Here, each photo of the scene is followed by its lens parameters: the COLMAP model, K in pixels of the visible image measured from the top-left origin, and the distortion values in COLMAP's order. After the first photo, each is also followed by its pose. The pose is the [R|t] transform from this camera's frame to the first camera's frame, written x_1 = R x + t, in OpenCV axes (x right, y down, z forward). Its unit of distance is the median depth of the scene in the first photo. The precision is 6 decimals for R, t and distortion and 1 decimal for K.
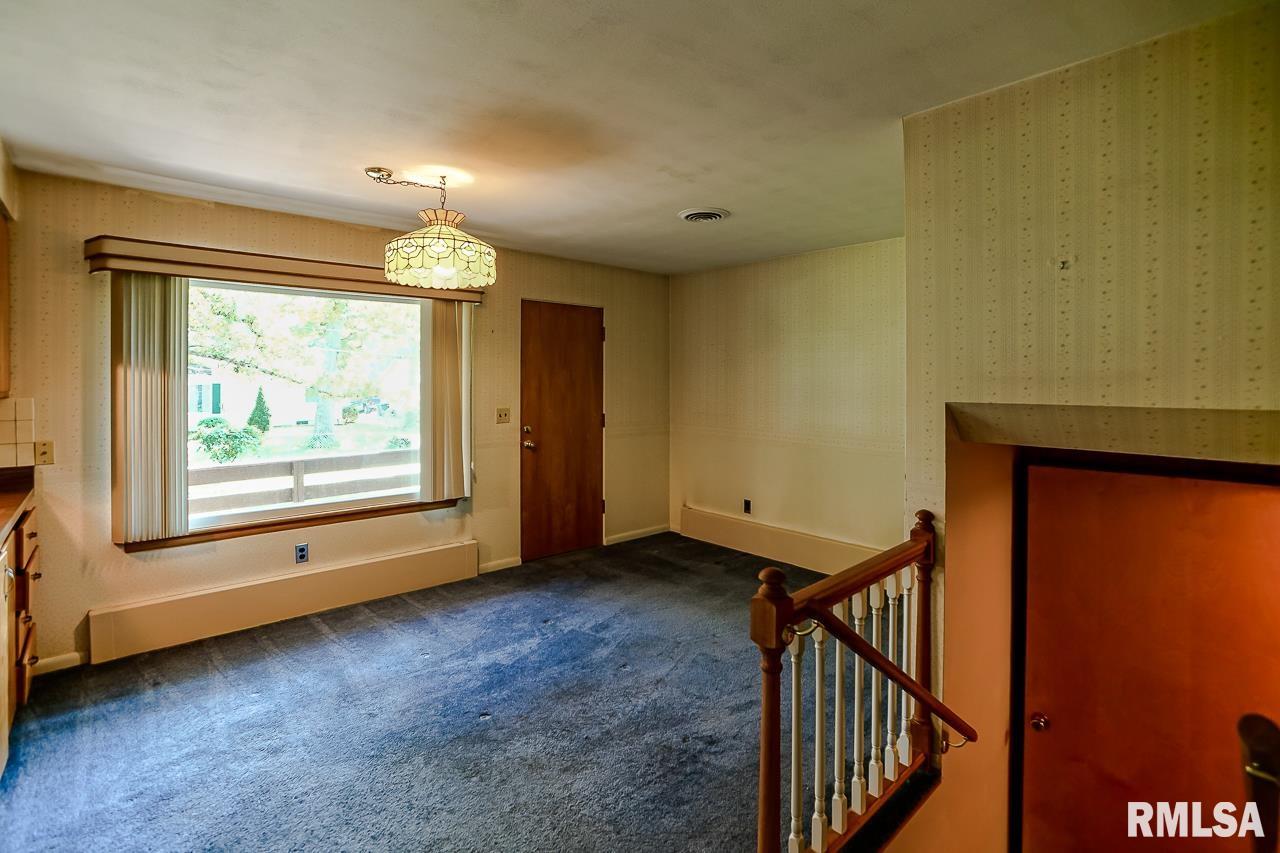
lens RADIAL K [[607.8, 0, 624.3], [0, 607.8, 383.7], [0, 0, 1]] dist [-0.024917, 0.000391]
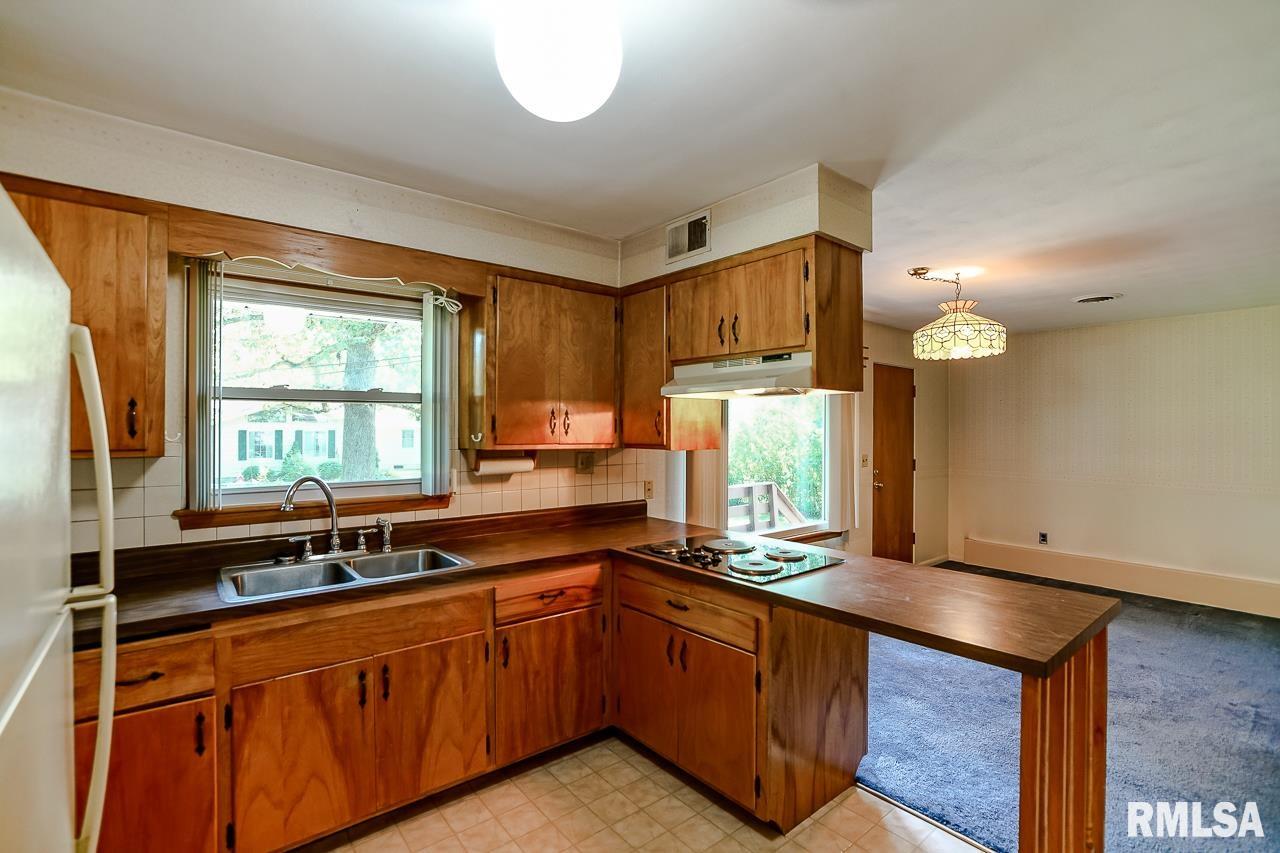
lens RADIAL K [[587.6, 0, 640.0], [0, 587.6, 426.5], [0, 0, 1]] dist [-0.020836, 0.000635]
pose [[0.999529, 0.001210, -0.030669, -0.594530], [-0.001398, 0.999980, -0.006110, -0.006442], [0.030661, 0.006150, 0.999511, -0.162589]]
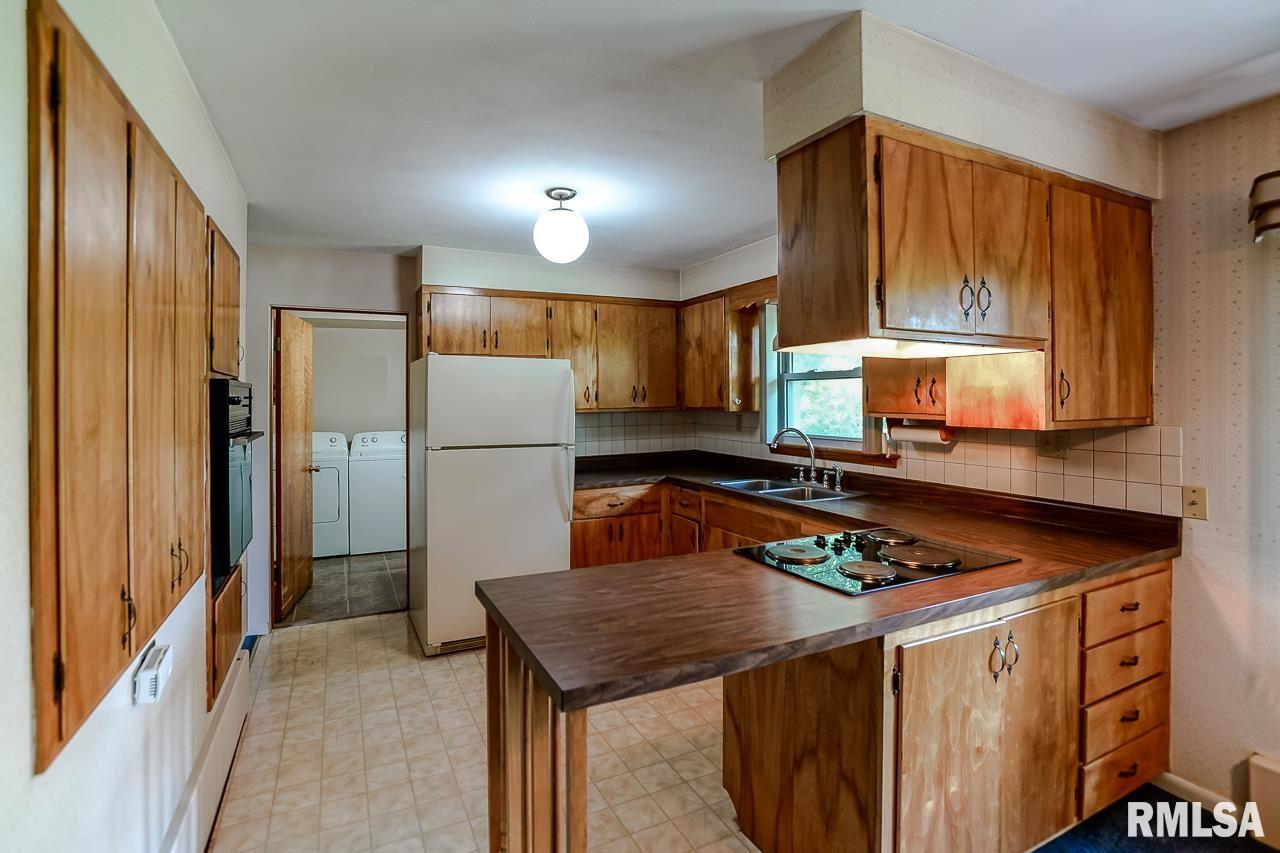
lens RADIAL K [[592.3, 0, 639.1], [0, 592.3, 396.2], [0, 0, 1]] dist [-0.015583, 0.001078]
pose [[-0.230813, -0.002049, -0.972996, -0.073261], [-0.001728, 0.999997, -0.001696, -0.007745], [0.972997, 0.001290, -0.230816, 0.309498]]
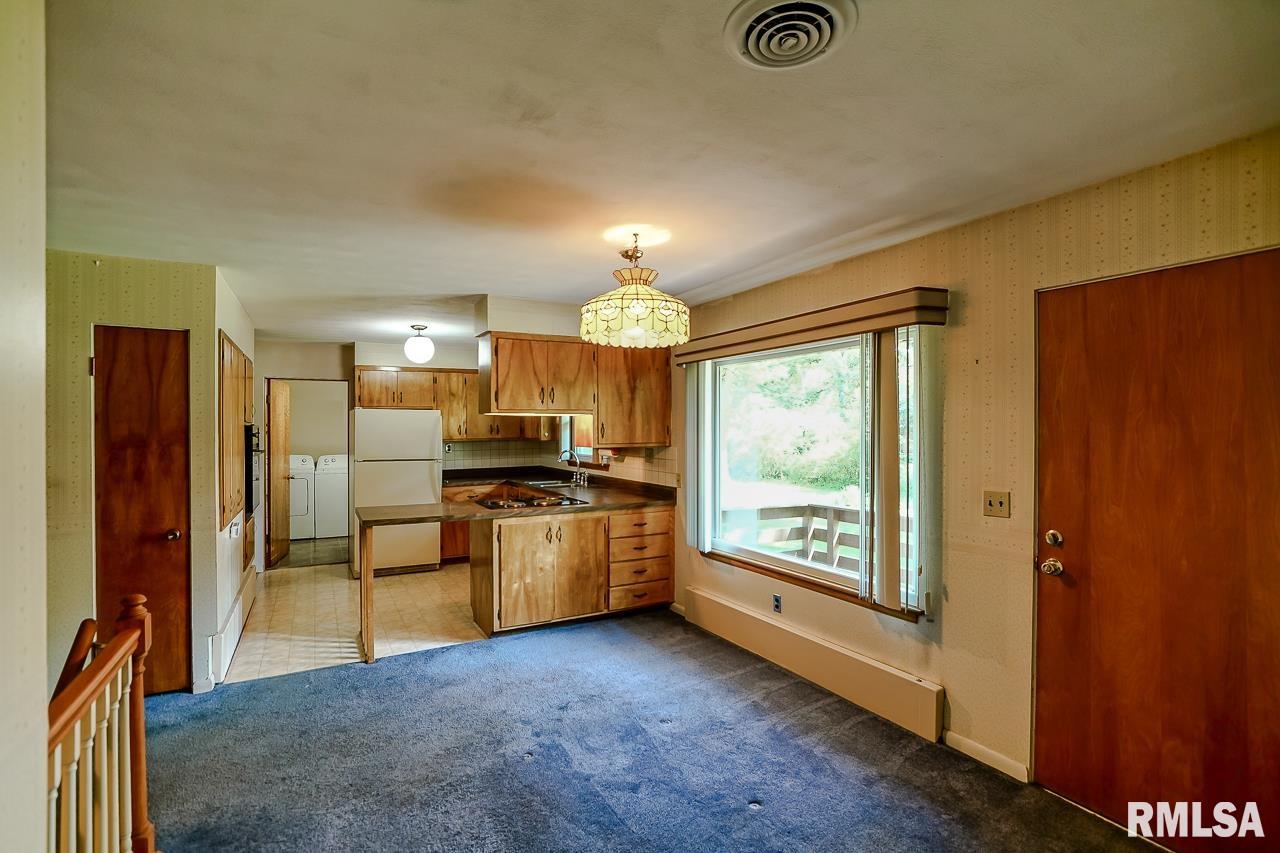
lens RADIAL K [[597.3, 0, 623.5], [0, 597.3, 425.2], [0, 0, 1]] dist [-0.021079, 0.000211]
pose [[-0.224990, -0.004452, -0.974351, 0.419048], [-0.002210, 0.999989, -0.004059, -0.018863], [0.974359, 0.001240, -0.224997, 0.758365]]
